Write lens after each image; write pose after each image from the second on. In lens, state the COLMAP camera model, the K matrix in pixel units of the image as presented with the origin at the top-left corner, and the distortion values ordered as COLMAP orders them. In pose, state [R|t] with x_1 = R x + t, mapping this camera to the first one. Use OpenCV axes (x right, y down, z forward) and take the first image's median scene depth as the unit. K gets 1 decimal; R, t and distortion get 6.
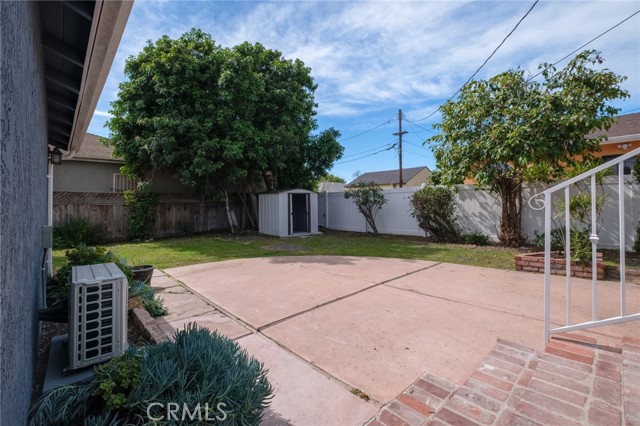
lens RADIAL K [[282.8, 0, 319.2], [0, 282.8, 197.1], [0, 0, 1]] dist [-0.000105, -0.000008]
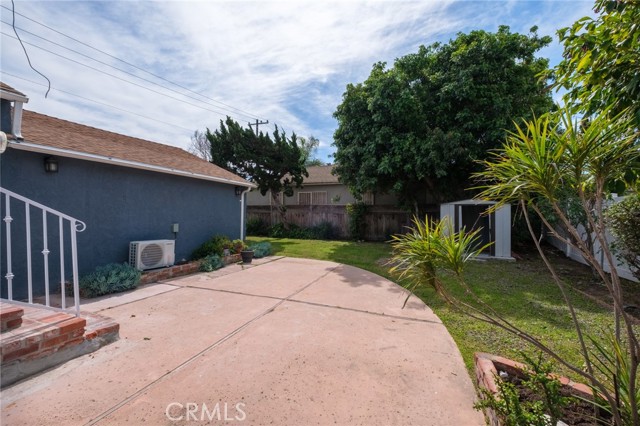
lens RADIAL K [[278.6, 0, 320.0], [0, 278.6, 213.0], [0, 0, 1]] dist [-0.000924, -0.005297]
pose [[0.419997, 0.025640, -0.907163, 0.532515], [0.002262, 0.999568, 0.029300, -0.016928], [0.907523, -0.014358, 0.419757, 0.312746]]
